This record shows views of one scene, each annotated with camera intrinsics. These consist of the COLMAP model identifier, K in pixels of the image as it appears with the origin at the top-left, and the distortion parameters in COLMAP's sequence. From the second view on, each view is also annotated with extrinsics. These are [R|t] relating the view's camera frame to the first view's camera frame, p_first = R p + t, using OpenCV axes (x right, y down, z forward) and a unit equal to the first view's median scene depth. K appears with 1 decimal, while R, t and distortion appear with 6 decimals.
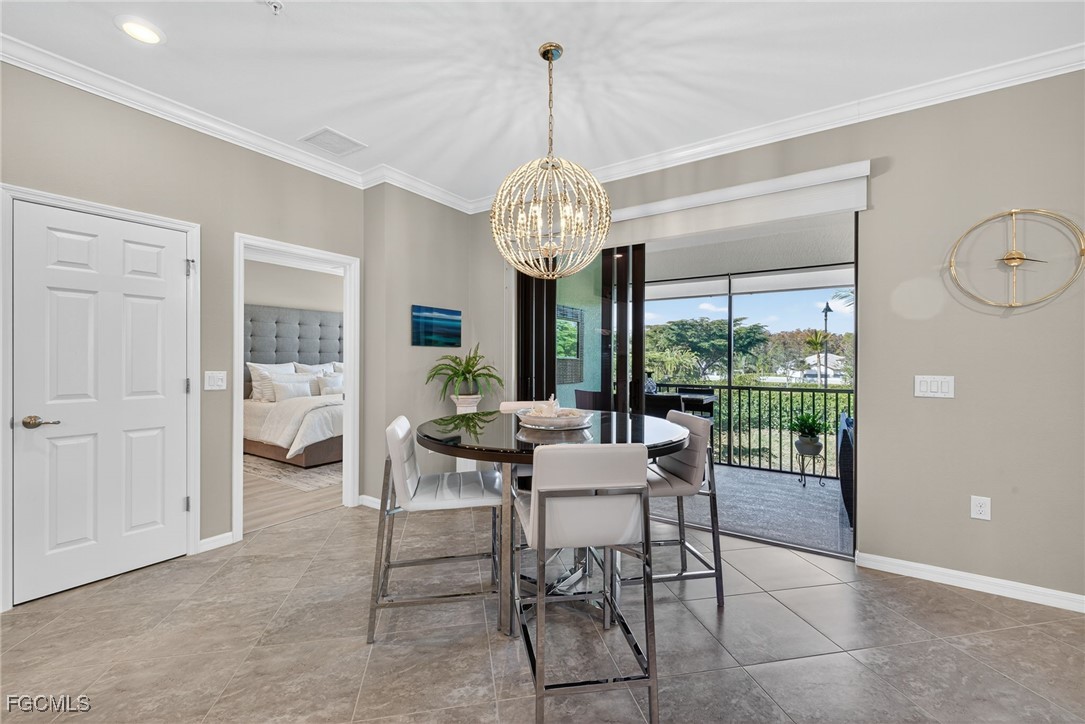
lens RADIAL K [[451.2, 0, 538.3], [0, 451.2, 357.8], [0, 0, 1]] dist [0.005496, -0.000756]
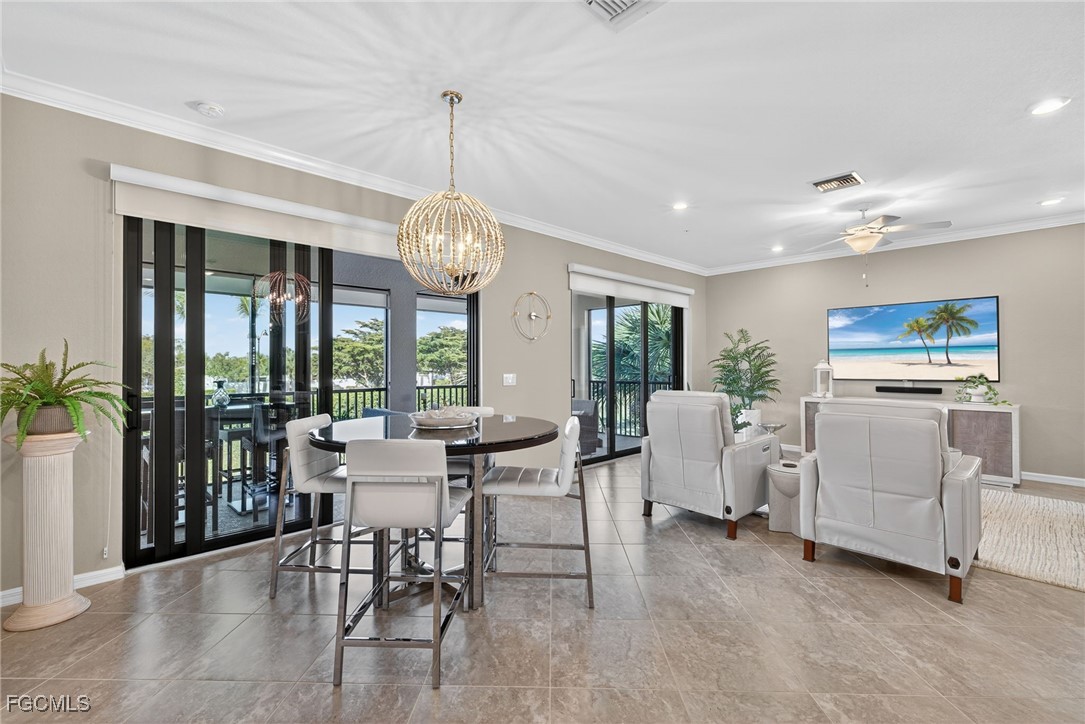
lens RADIAL K [[474.5, 0, 536.5], [0, 474.5, 355.6], [0, 0, 1]] dist [-0.003229, -0.001419]
pose [[0.219753, 0.011302, 0.975490, -0.648705], [0.001978, 0.999926, -0.012030, -0.006095], [-0.975554, 0.004573, 0.219714, 0.317425]]
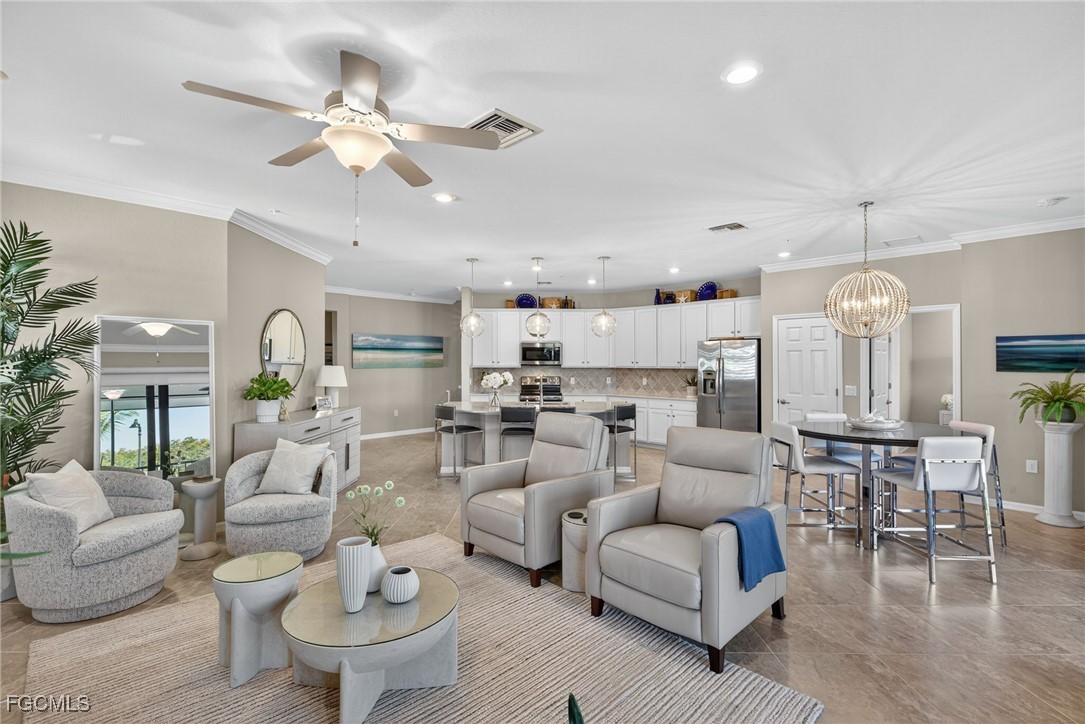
lens RADIAL K [[492.8, 0, 541.7], [0, 492.8, 364.9], [0, 0, 1]] dist [0.003215, 0.000210]
pose [[-0.188712, 0.000203, -0.982032, 1.234307], [-0.000063, 1.000000, 0.000218, -0.046105], [0.982032, 0.000103, -0.188712, 0.096646]]
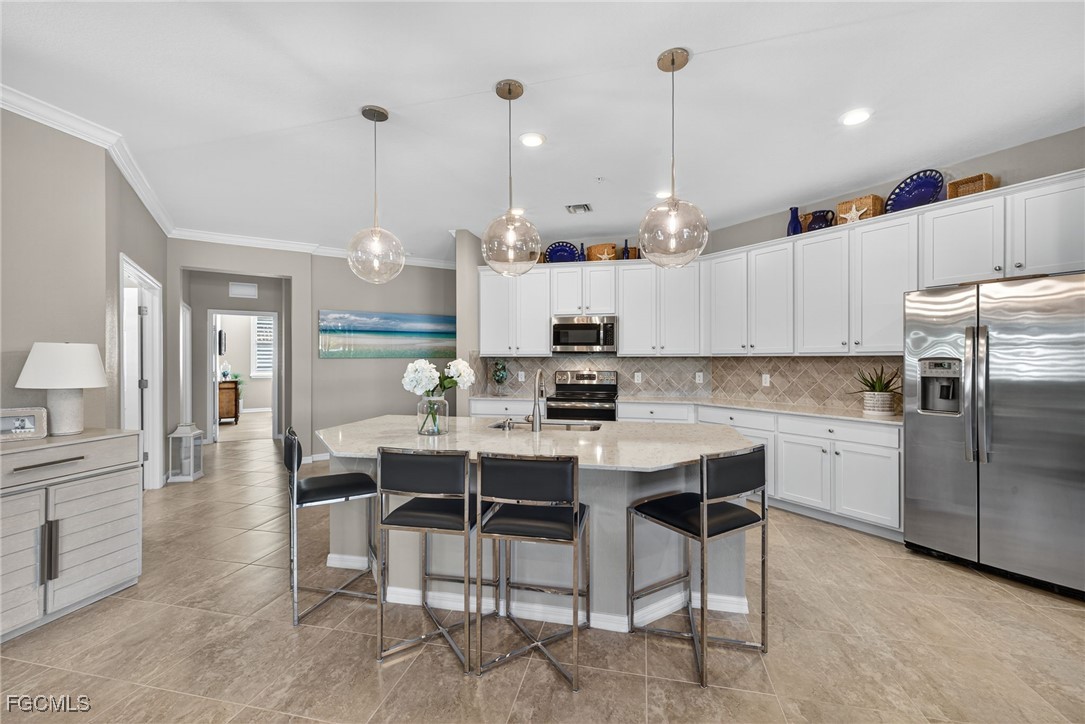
lens RADIAL K [[451.2, 0, 545.0], [0, 451.2, 356.7], [0, 0, 1]] dist [0.005496, -0.000756]
pose [[-0.392029, -0.008838, -0.919910, 0.150441], [0.000705, 0.999951, -0.009907, -0.017843], [0.919953, -0.004532, -0.392003, 0.064402]]
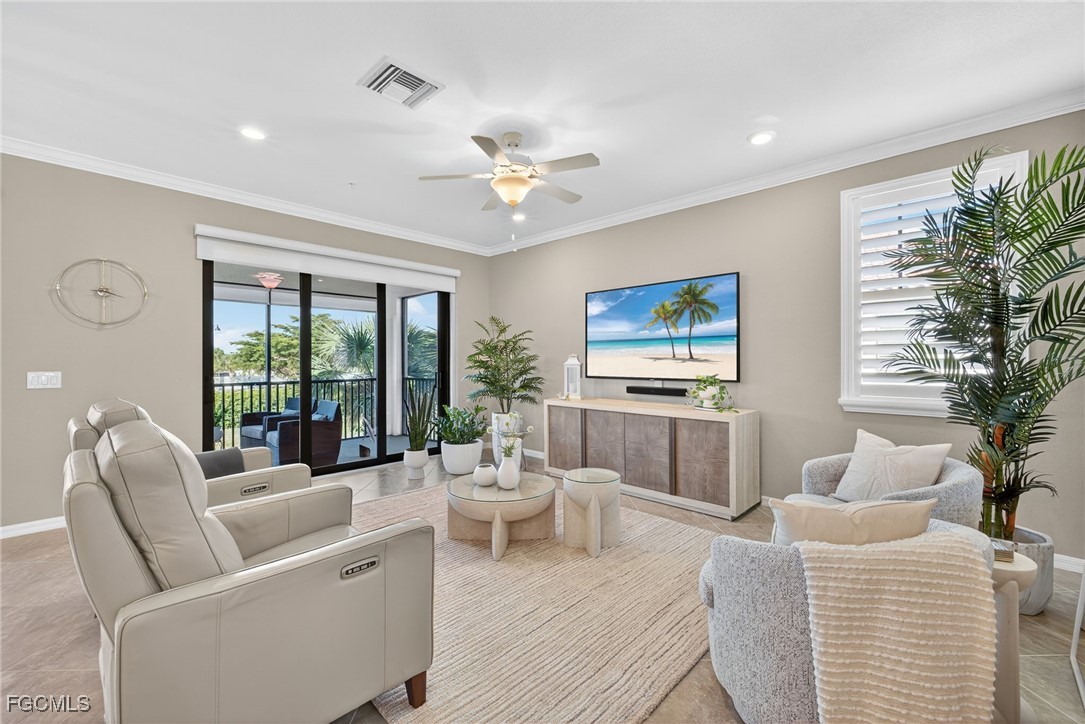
lens RADIAL K [[451.2, 0, 540.1], [0, 451.2, 359.5], [0, 0, 1]] dist [0.005496, -0.000756]
pose [[0.165769, -0.006676, 0.986142, -0.112476], [0.001078, 0.999978, 0.006588, -0.001682], [-0.986164, -0.000029, 0.165772, -0.410370]]
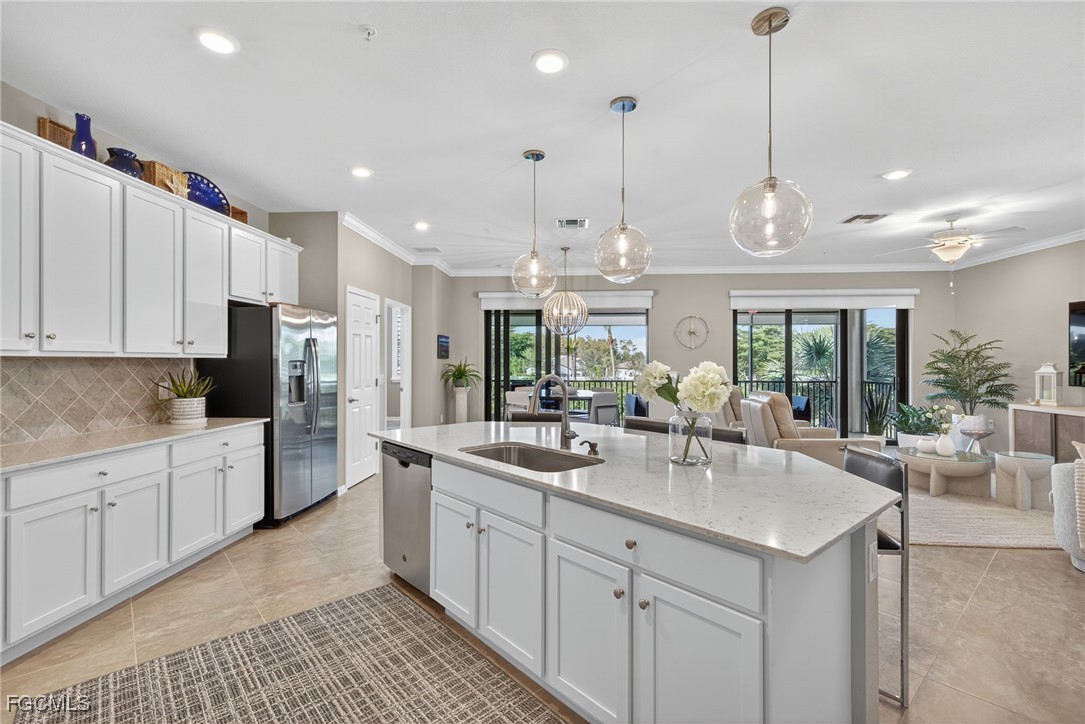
lens RADIAL K [[474.5, 0, 534.6], [0, 474.5, 360.9], [0, 0, 1]] dist [-0.003229, -0.001419]
pose [[0.873852, -0.004325, 0.486173, -0.877613], [0.002558, 0.999987, 0.004299, -0.025323], [-0.486185, -0.002513, 0.873852, -0.780782]]
